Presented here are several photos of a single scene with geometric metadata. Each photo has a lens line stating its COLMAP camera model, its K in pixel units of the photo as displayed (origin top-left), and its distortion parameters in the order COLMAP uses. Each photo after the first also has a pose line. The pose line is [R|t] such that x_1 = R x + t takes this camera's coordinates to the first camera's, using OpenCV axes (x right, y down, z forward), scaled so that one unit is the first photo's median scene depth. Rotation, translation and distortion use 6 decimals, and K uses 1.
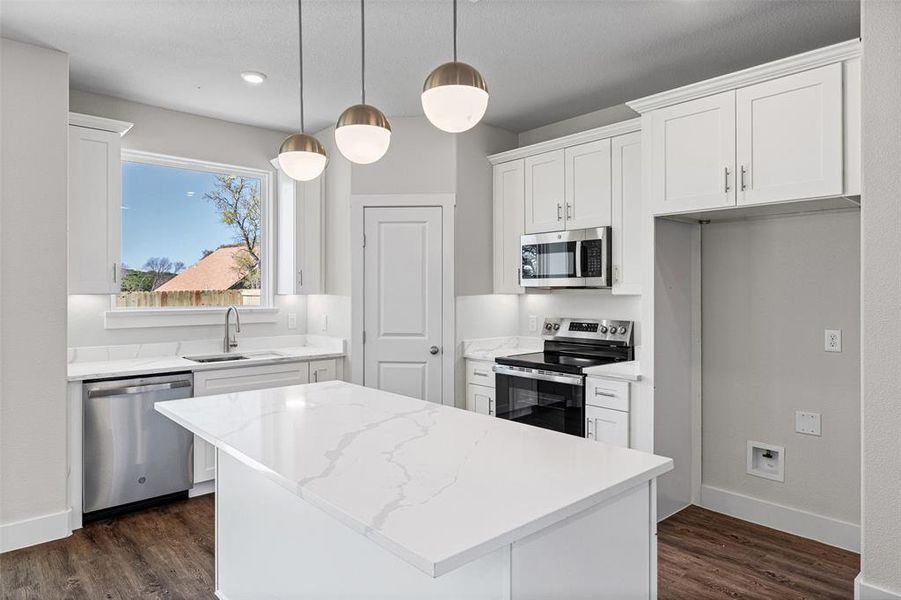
lens RADIAL K [[551.5, 0, 448.9], [0, 551.5, 293.1], [0, 0, 1]] dist [0.002161, 0.003538]
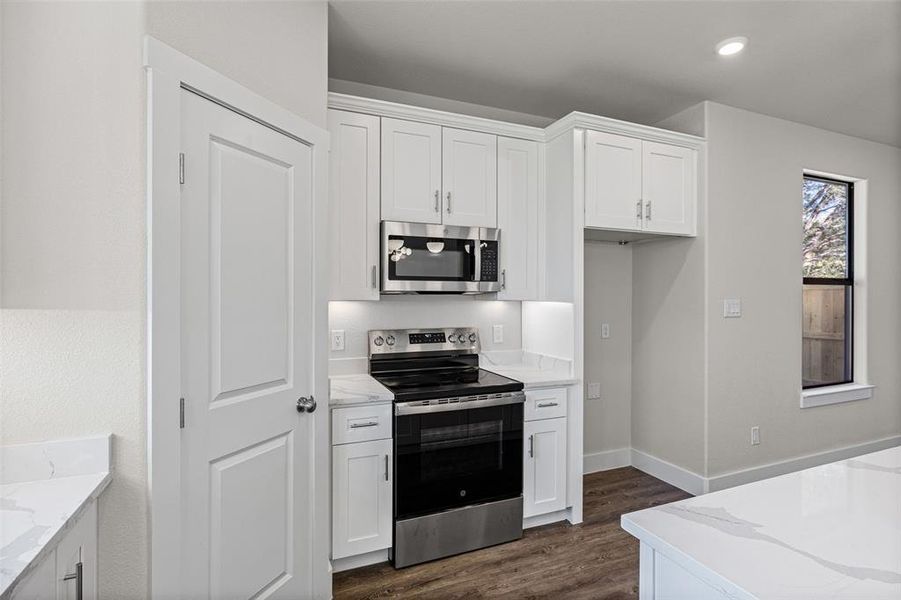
lens RADIAL K [[436.9, 0, 448.7], [0, 436.9, 300.4], [0, 0, 1]] dist [-0.001682, 0.001480]
pose [[0.331437, -0.007394, 0.943448, -0.431774], [0.000383, 0.999970, 0.007702, -0.003794], [-0.943477, -0.002191, 0.331430, 0.803006]]
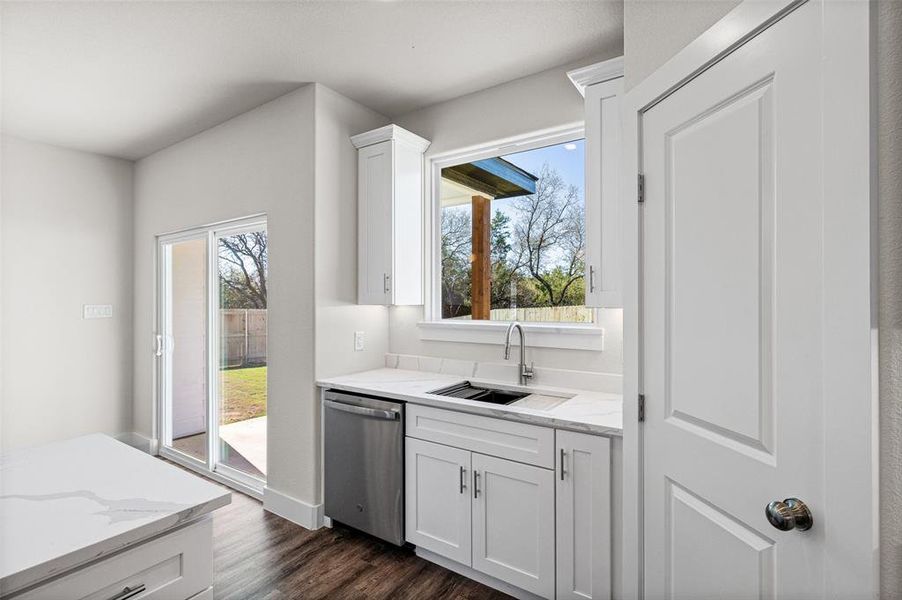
lens RADIAL K [[437.4, 0, 450.6], [0, 437.4, 299.6], [0, 0, 1]] dist [-0.001682, 0.001480]
pose [[0.242824, -0.001646, -0.970069, 0.165547], [-0.003517, 0.999990, -0.002577, -0.005749], [0.970064, 0.004038, 0.242816, 0.862767]]
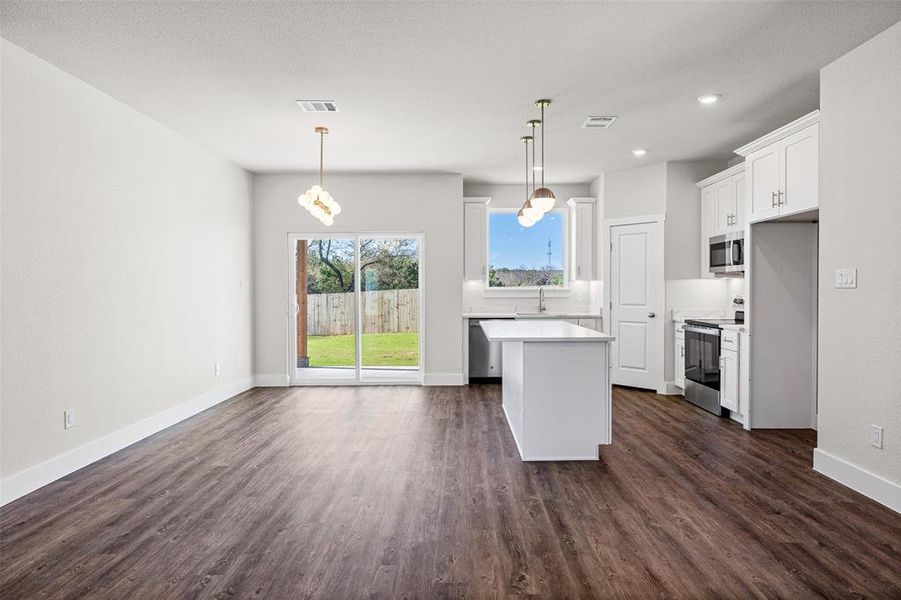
lens RADIAL K [[519.0, 0, 468.6], [0, 519.0, 296.9], [0, 0, 1]] dist [0.005824, 0.000000]
pose [[0.757780, 0.008620, -0.652453, 0.599336], [-0.000386, 0.999918, 0.012763, 0.038078], [0.652510, -0.009419, 0.757722, -0.500394]]
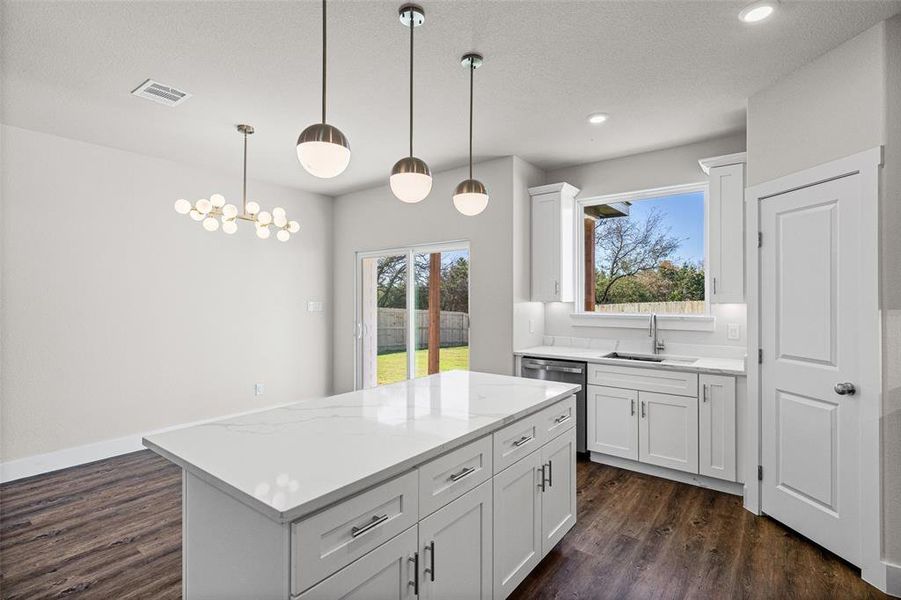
lens RADIAL K [[436.9, 0, 449.3], [0, 436.9, 296.6], [0, 0, 1]] dist [-0.001682, 0.001480]
pose [[0.184170, -0.003728, -0.982887, 0.454609], [-0.004164, 0.999981, -0.004573, -0.005065], [0.982886, 0.004935, 0.184150, 0.472681]]
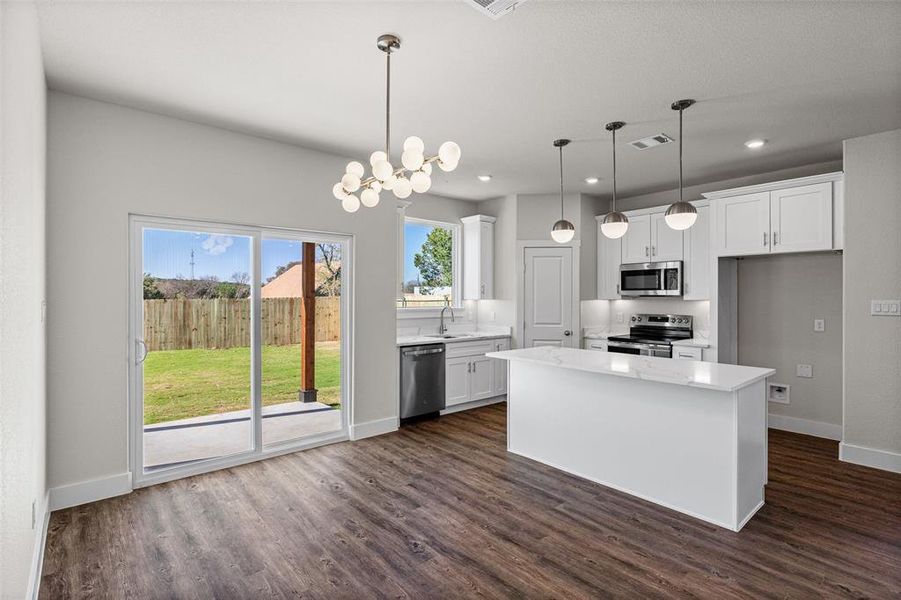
lens RADIAL K [[436.9, 0, 449.2], [0, 436.9, 299.0], [0, 0, 1]] dist [-0.001682, 0.001480]
pose [[0.999794, 0.002032, -0.020181, -0.399725], [-0.002049, 0.999998, -0.000830, 0.002169], [0.020179, 0.000872, 0.999796, -0.375296]]
